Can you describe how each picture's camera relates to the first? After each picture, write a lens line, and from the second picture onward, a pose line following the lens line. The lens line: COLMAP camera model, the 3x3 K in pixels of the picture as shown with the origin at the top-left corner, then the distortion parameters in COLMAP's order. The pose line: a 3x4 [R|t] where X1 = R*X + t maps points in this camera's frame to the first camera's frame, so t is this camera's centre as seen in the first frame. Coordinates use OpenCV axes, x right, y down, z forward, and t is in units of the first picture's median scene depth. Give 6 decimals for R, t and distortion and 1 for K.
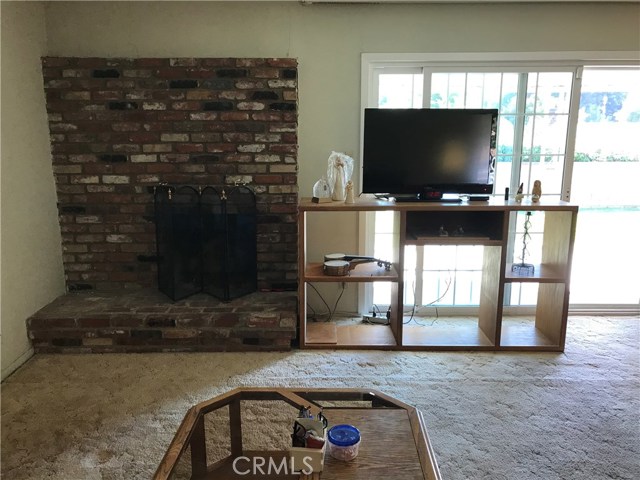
lens RADIAL K [[527.9, 0, 320.0], [0, 527.9, 240.0], [0, 0, 1]] dist [0.018462, 0.001768]
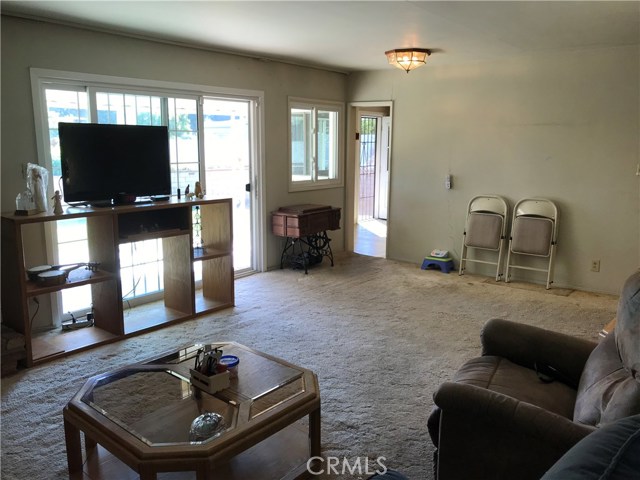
lens RADIAL K [[527.9, 0, 320.0], [0, 527.9, 240.0], [0, 0, 1]] dist [0.018462, 0.001768]
pose [[0.628150, -0.138552, 0.765657, -0.414004], [0.159126, 0.986096, 0.047895, 0.014490], [-0.761647, 0.091751, 0.641463, -0.051177]]
